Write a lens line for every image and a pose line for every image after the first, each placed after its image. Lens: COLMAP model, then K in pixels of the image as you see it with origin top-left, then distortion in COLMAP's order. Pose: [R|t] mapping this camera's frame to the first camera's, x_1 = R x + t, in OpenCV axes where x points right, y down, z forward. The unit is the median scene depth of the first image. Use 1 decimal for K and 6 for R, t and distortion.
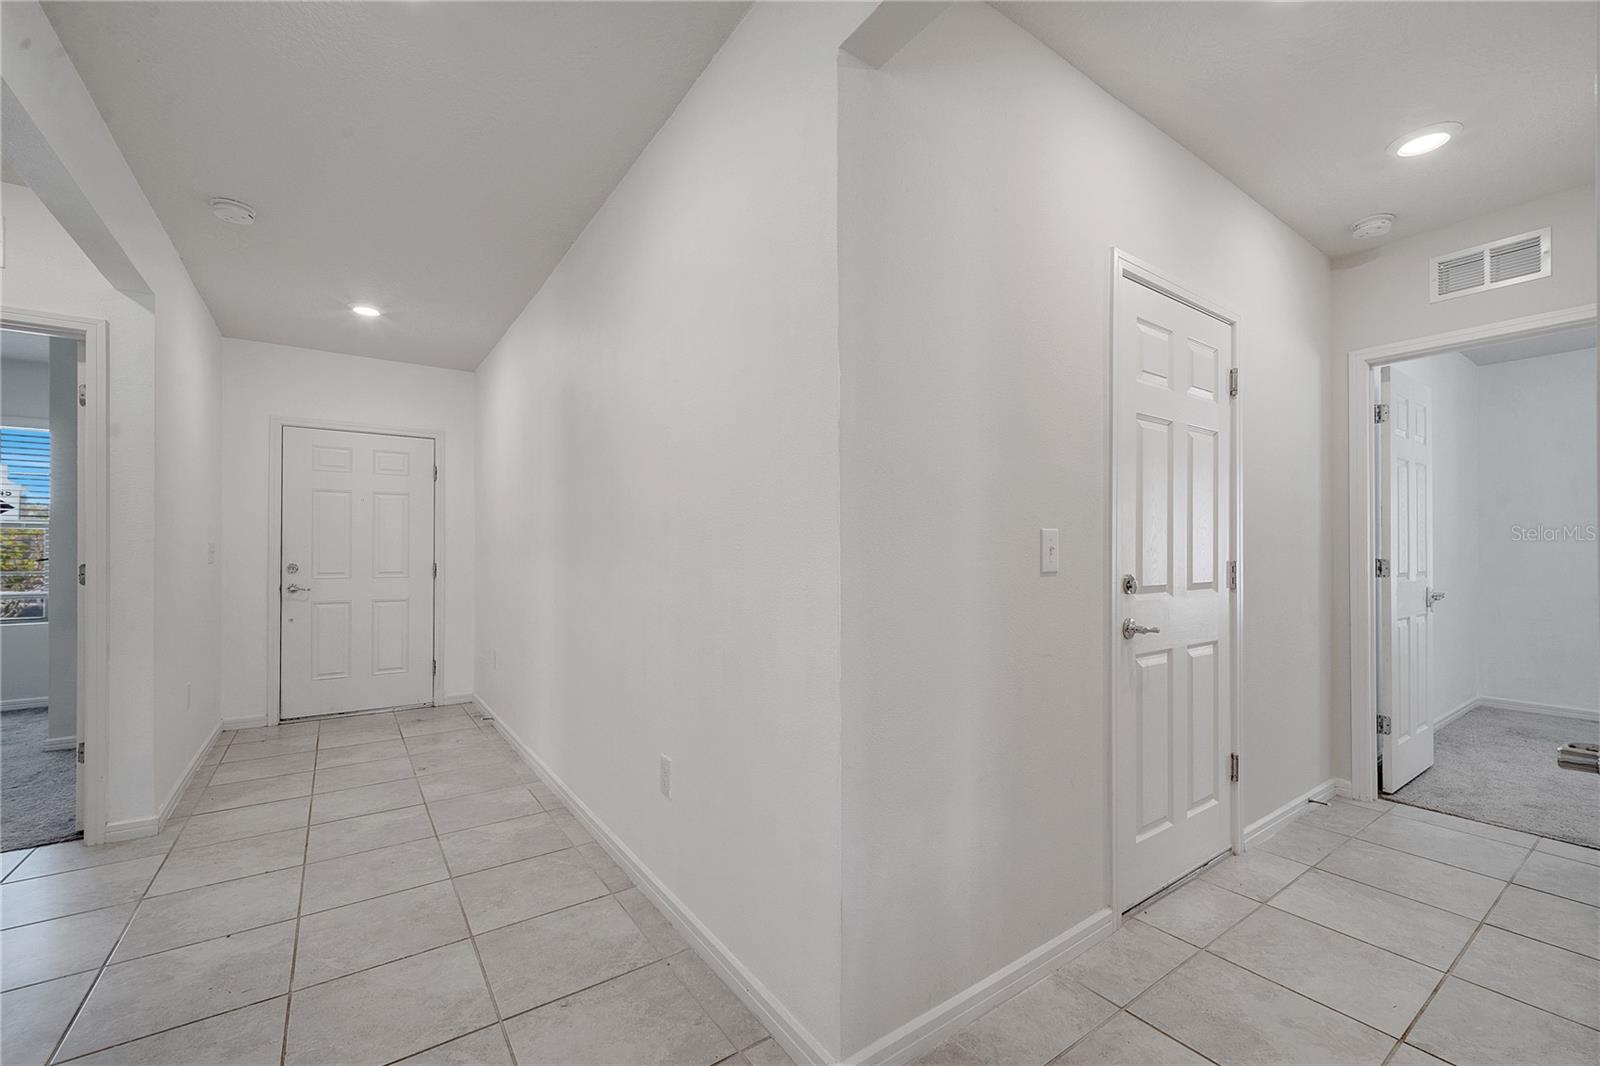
lens RADIAL K [[656.1, 0, 798.6], [0, 656.1, 540.0], [0, 0, 1]] dist [0.004419, -0.000247]
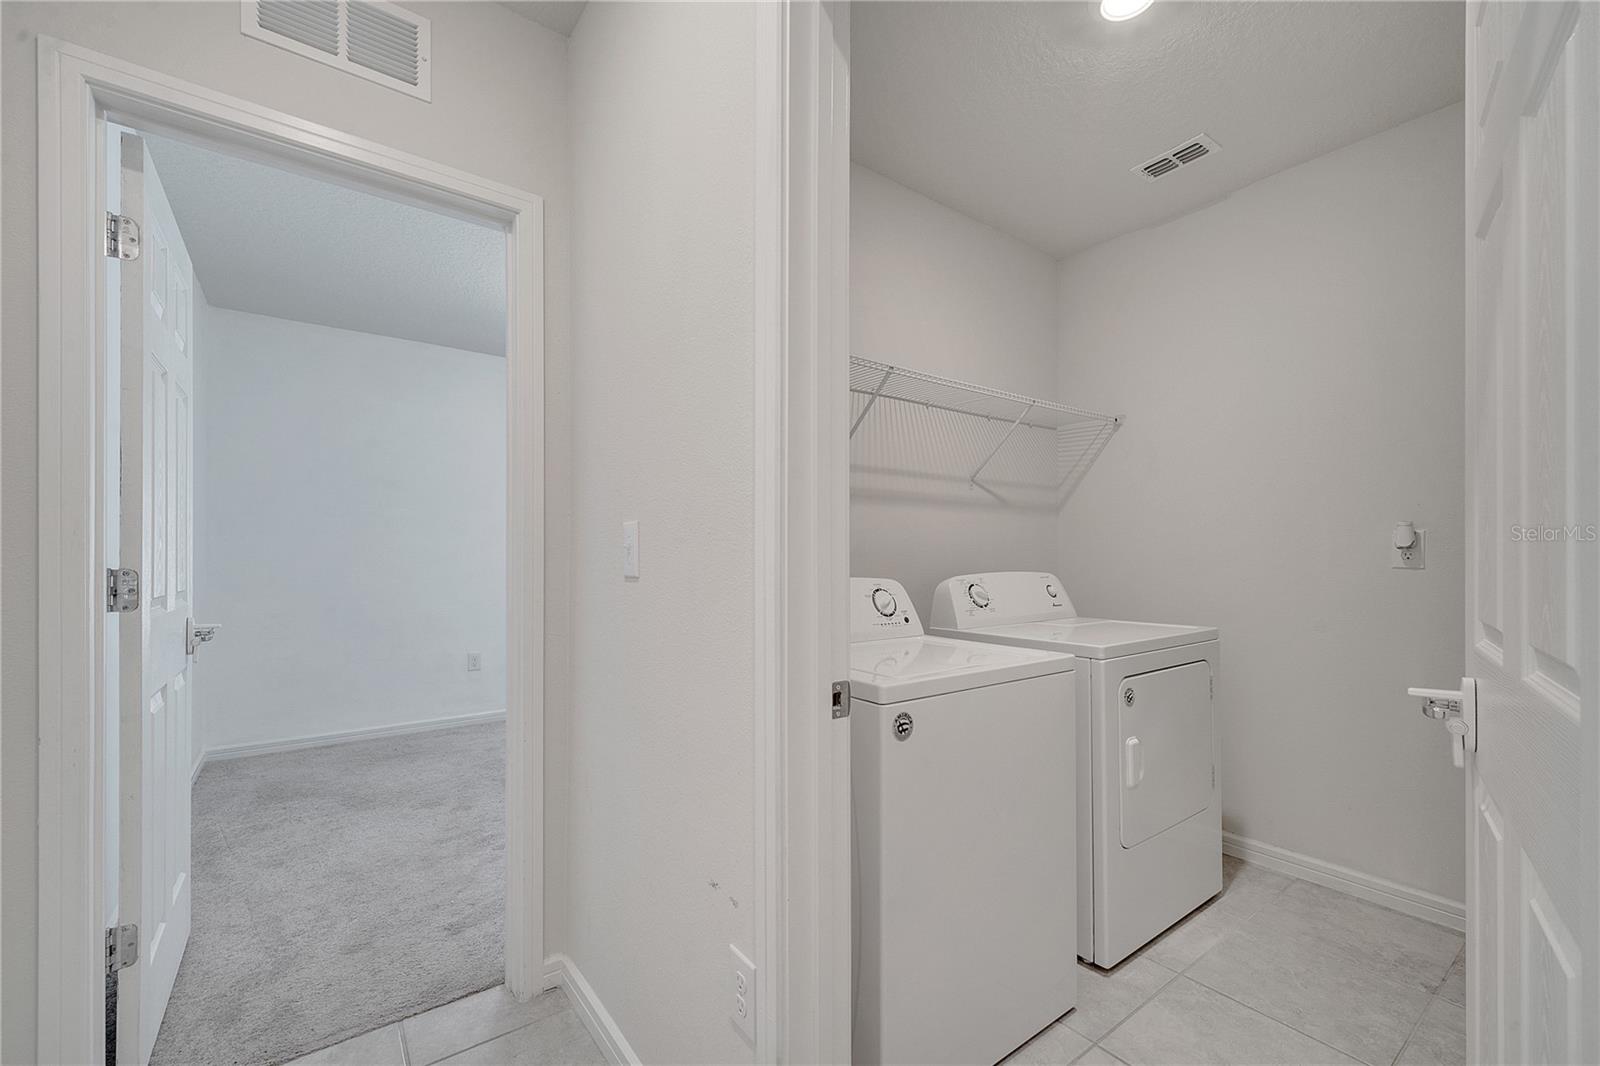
lens RADIAL K [[656.1, 0, 794.6], [0, 656.1, 555.1], [0, 0, 1]] dist [0.004419, -0.000247]
pose [[-0.020538, -0.000807, 0.999789, 0.434779], [-0.012329, 0.999924, 0.000553, 0.013329], [-0.999713, -0.012315, -0.020546, 0.556745]]
